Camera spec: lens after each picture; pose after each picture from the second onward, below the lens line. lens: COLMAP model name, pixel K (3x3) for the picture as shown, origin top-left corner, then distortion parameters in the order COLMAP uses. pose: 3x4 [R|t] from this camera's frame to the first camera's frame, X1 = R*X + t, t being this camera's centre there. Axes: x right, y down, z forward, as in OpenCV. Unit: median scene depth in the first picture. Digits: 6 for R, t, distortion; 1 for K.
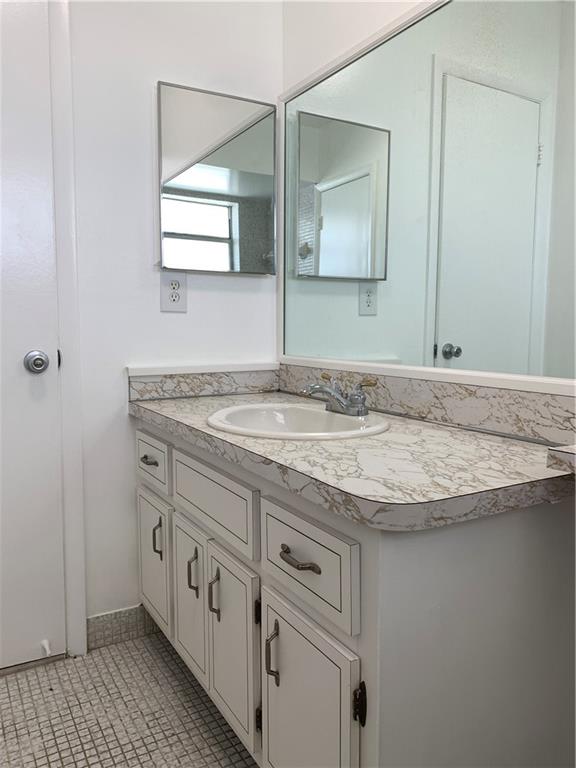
lens RADIAL K [[591.6, 0, 290.0], [0, 591.6, 385.2], [0, 0, 1]] dist [0.032051, -0.031244]
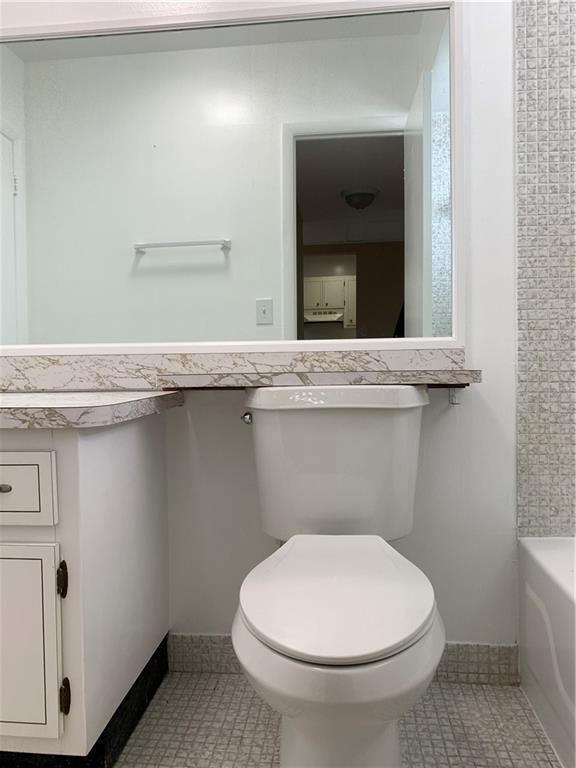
lens RADIAL K [[591.6, 0, 285.0], [0, 591.6, 380.5], [0, 0, 1]] dist [0.032051, -0.031244]
pose [[0.590681, -0.035945, 0.806104, -0.467227], [0.099230, 0.994660, -0.028359, 0.153384], [-0.800781, 0.096741, 0.591093, -0.126444]]
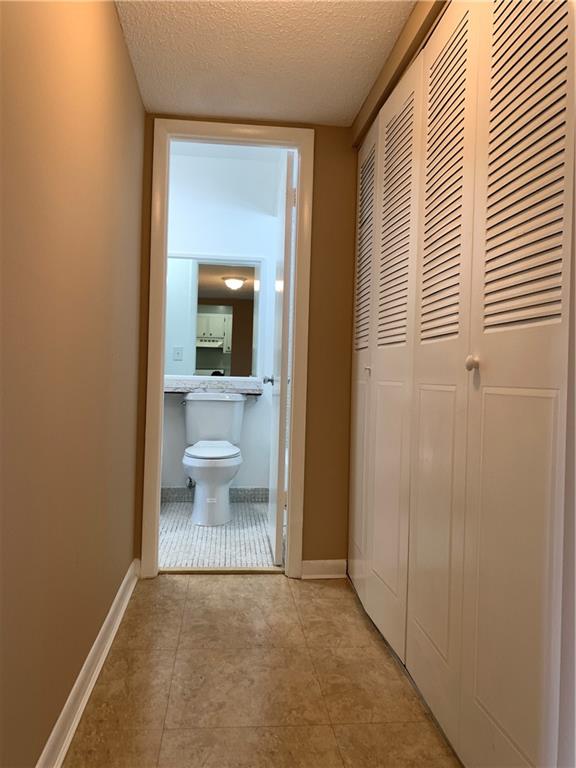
lens RADIAL K [[591.6, 0, 289.3], [0, 591.6, 382.0], [0, 0, 1]] dist [0.032051, -0.031244]
pose [[0.411268, -0.003074, 0.911509, -1.967938], [0.071321, 0.997037, -0.028818, 0.194385], [-0.908720, 0.076861, 0.410268, -1.041311]]
